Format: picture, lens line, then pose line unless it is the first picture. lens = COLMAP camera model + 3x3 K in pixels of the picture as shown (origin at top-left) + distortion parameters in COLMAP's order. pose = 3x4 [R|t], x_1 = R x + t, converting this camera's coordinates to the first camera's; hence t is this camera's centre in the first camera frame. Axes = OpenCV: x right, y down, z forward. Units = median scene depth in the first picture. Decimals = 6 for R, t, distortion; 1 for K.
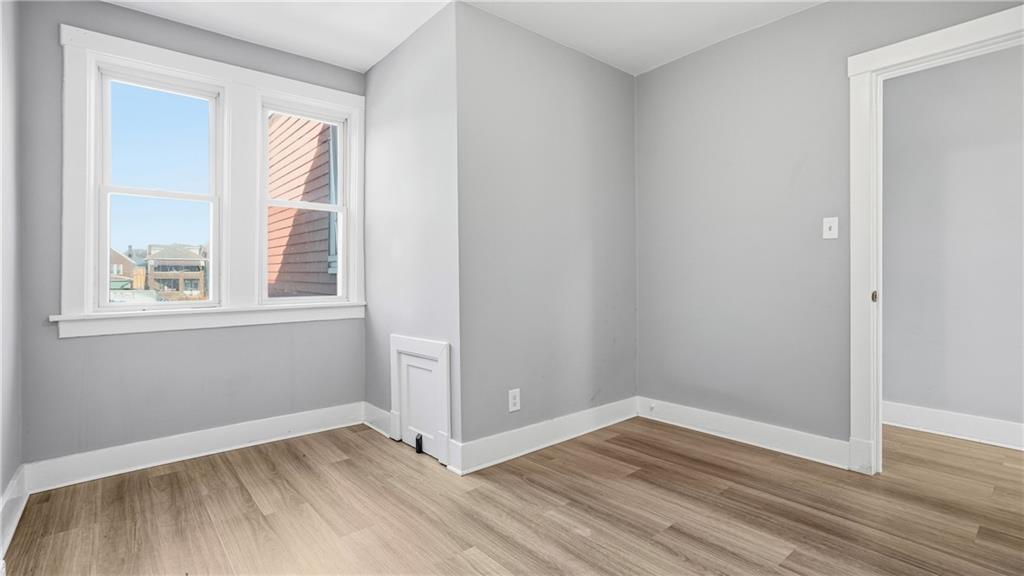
lens RADIAL K [[486.8, 0, 509.8], [0, 486.8, 286.6], [0, 0, 1]] dist [-0.015598, 0.001746]
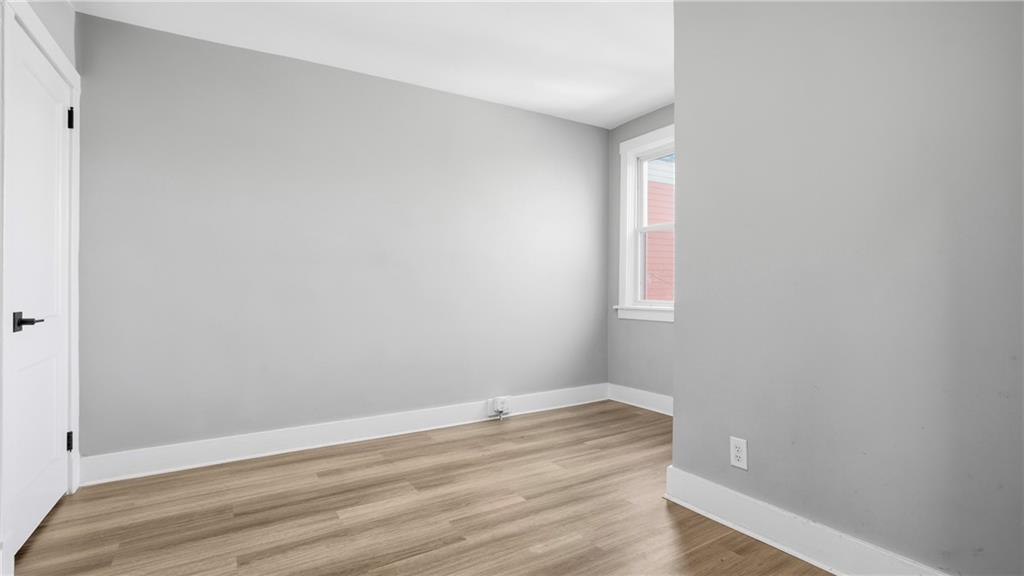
lens RADIAL K [[486.8, 0, 503.6], [0, 486.8, 285.1], [0, 0, 1]] dist [-0.015598, 0.001746]
pose [[-0.179940, 0.005017, -0.983665, 0.920730], [-0.003591, 0.999977, 0.005757, -0.027556], [0.983671, 0.004568, -0.179918, 0.903631]]
